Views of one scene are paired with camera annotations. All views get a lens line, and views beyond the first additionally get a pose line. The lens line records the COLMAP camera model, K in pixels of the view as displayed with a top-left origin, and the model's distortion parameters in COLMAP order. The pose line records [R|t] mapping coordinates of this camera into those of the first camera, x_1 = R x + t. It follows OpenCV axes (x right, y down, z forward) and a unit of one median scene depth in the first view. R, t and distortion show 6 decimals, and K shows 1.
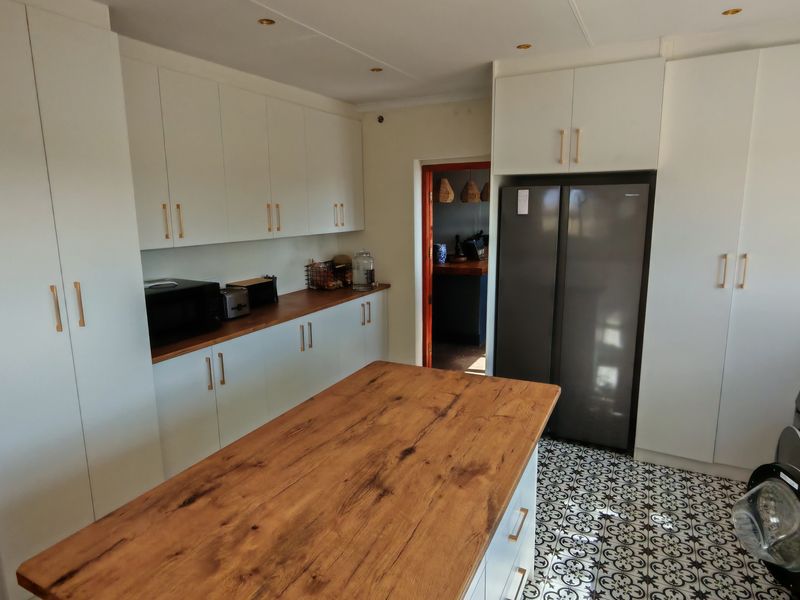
lens RADIAL K [[488.4, 0, 399.6], [0, 488.4, 299.5], [0, 0, 1]] dist [-0.002722, -0.000510]
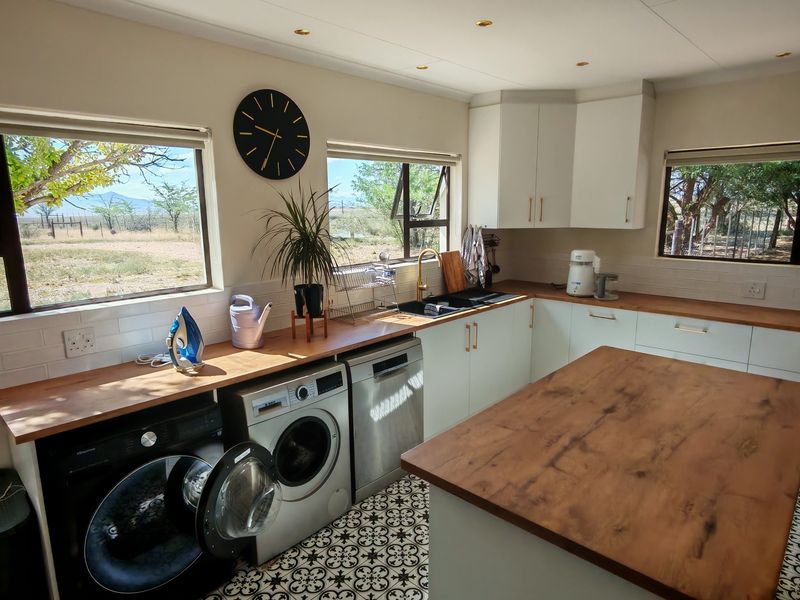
lens RADIAL K [[488.4, 0, 399.8], [0, 488.4, 300.3], [0, 0, 1]] dist [-0.002722, -0.000510]
pose [[-0.960002, -0.031098, 0.278262, 0.159896], [0.074374, 0.929790, 0.360498, -0.342557], [-0.269936, 0.366774, -0.890287, 1.819688]]
